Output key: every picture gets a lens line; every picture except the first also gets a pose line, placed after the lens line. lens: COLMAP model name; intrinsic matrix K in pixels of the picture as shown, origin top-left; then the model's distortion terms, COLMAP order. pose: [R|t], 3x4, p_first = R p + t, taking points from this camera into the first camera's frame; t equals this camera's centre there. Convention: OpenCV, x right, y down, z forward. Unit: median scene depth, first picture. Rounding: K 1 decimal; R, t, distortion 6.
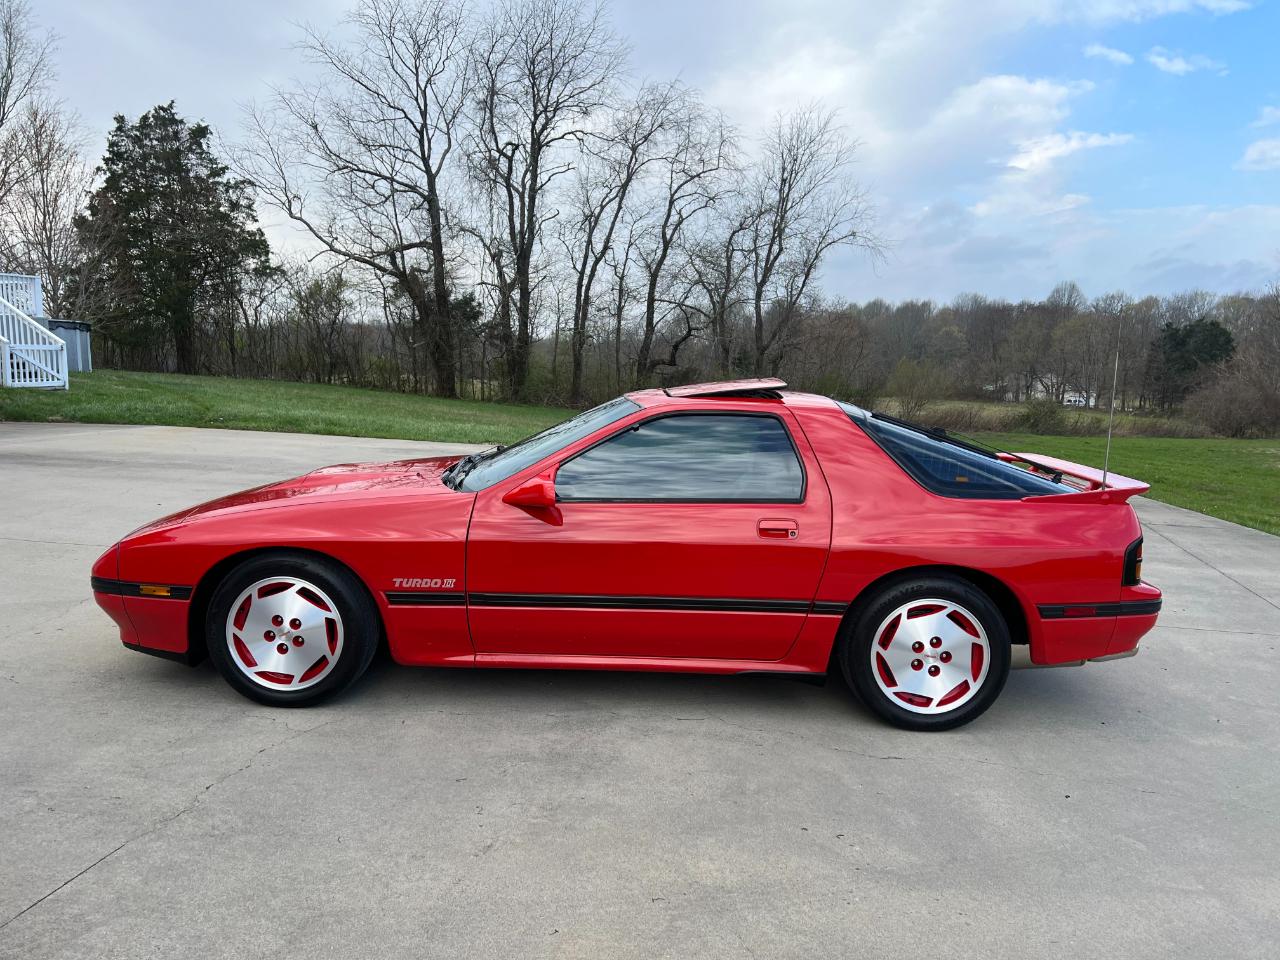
lens RADIAL K [[955.0, 0, 639.9], [0, 955.0, 482.9], [0, 0, 1]] dist [0.045674, -0.046326]
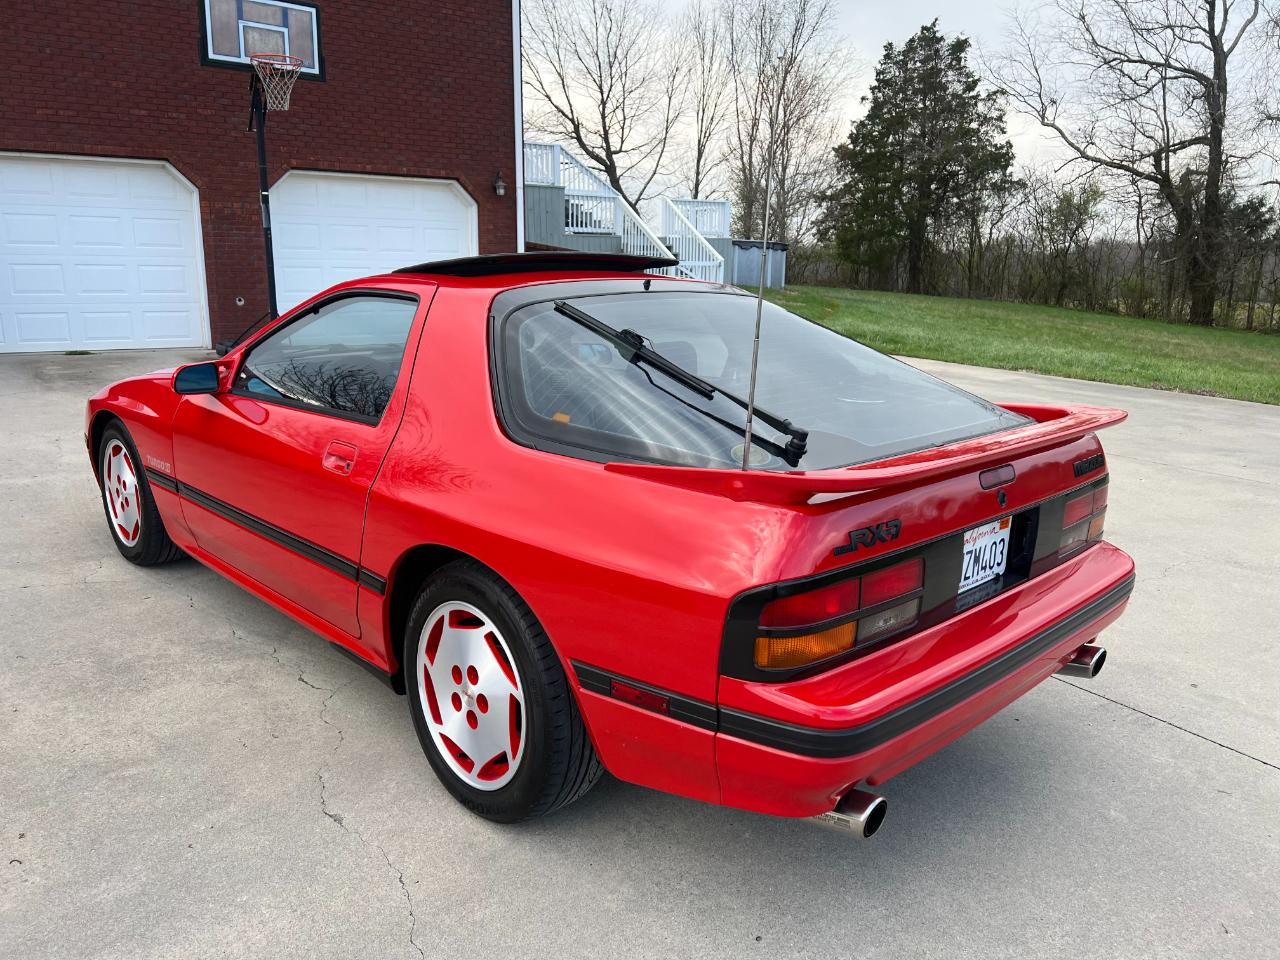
lens RADIAL K [[957.3, 0, 641.2], [0, 957.3, 481.4], [0, 0, 1]] dist [0.048935, -0.052321]
pose [[0.705965, 0.149253, -0.692342, 0.064282], [-0.096955, 0.988706, 0.114279, -0.002956], [0.701579, -0.013551, 0.712462, 0.052118]]
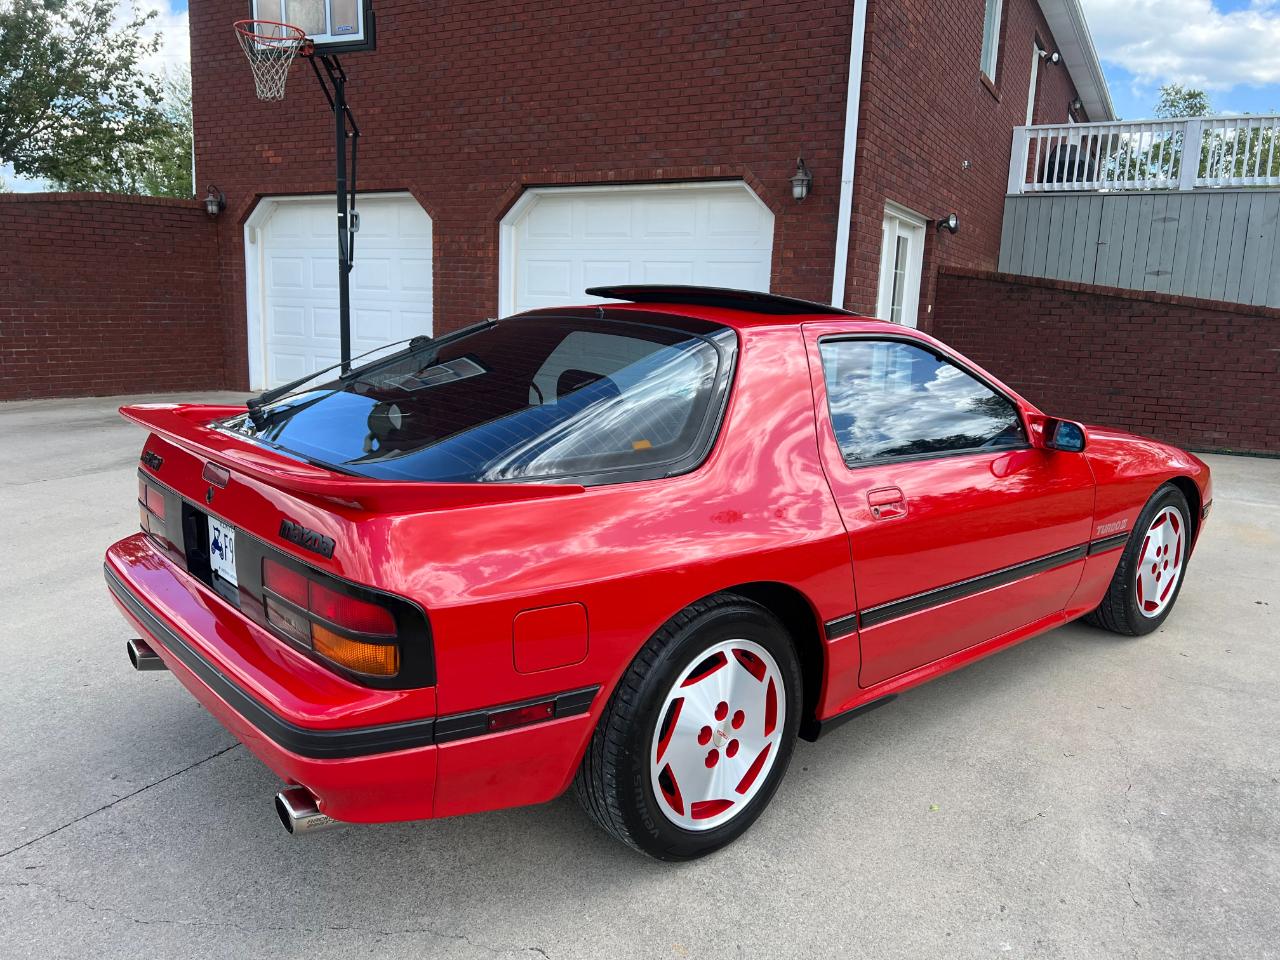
lens RADIAL K [[955.0, 0, 639.9], [0, 955.0, 482.9], [0, 0, 1]] dist [0.045674, -0.046326]
pose [[-0.300413, 0.134403, -0.944292, -0.011598], [-0.172604, 0.966016, 0.192407, -0.031221], [0.938062, 0.220790, -0.267005, 0.261672]]
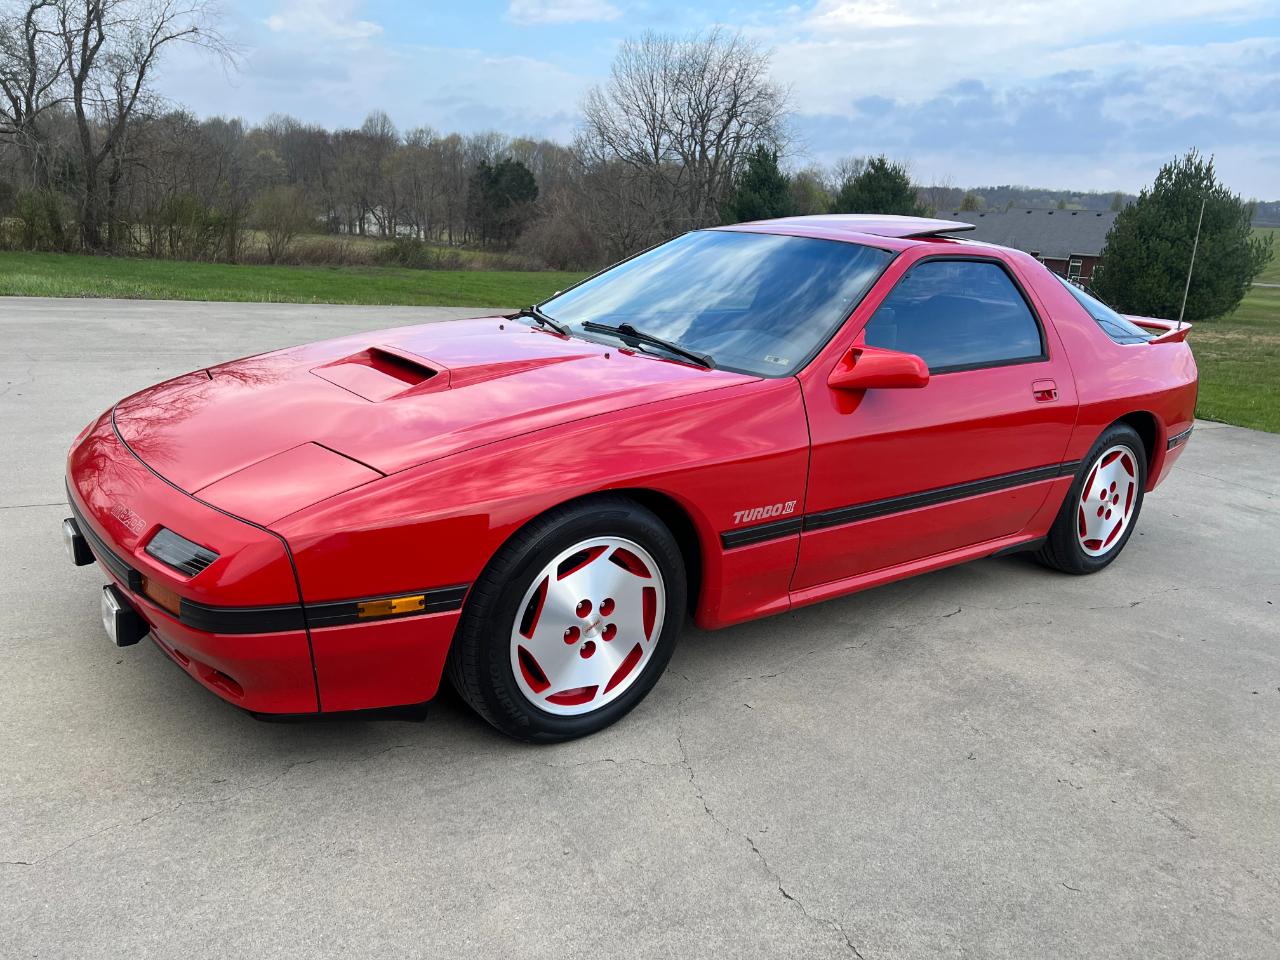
lens RADIAL K [[957.3, 0, 641.2], [0, 957.3, 481.4], [0, 0, 1]] dist [0.048935, -0.052321]
pose [[0.783997, -0.143651, 0.603915, -0.057848], [0.040844, 0.982685, 0.180724, -0.003868], [-0.619419, -0.117021, 0.776290, 0.041569]]
